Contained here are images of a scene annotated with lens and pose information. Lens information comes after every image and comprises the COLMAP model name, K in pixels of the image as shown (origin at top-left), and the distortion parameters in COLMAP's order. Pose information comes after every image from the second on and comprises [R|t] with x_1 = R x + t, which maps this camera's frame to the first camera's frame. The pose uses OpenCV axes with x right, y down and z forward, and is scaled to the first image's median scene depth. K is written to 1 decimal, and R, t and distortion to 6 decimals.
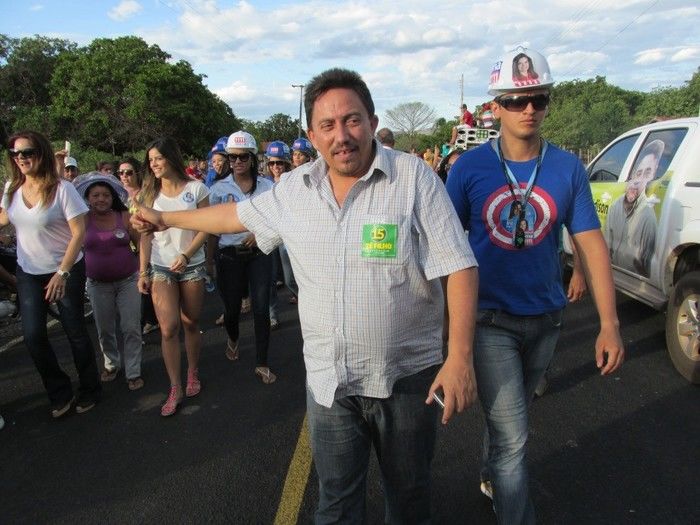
lens RADIAL K [[590.7, 0, 350.0], [0, 590.7, 262.5], [0, 0, 1]] dist [-0.018611, -0.006326]
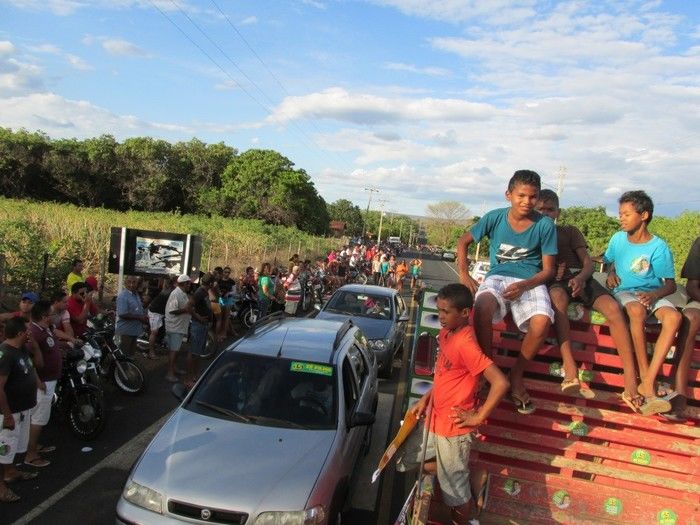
lens RADIAL K [[590.7, 0, 350.0], [0, 590.7, 262.5], [0, 0, 1]] dist [-0.018611, -0.006326]
pose [[0.987714, 0.146572, -0.054195, -0.045409], [-0.152167, 0.981041, -0.120018, 0.074417], [0.035576, 0.126790, 0.991291, -0.573549]]
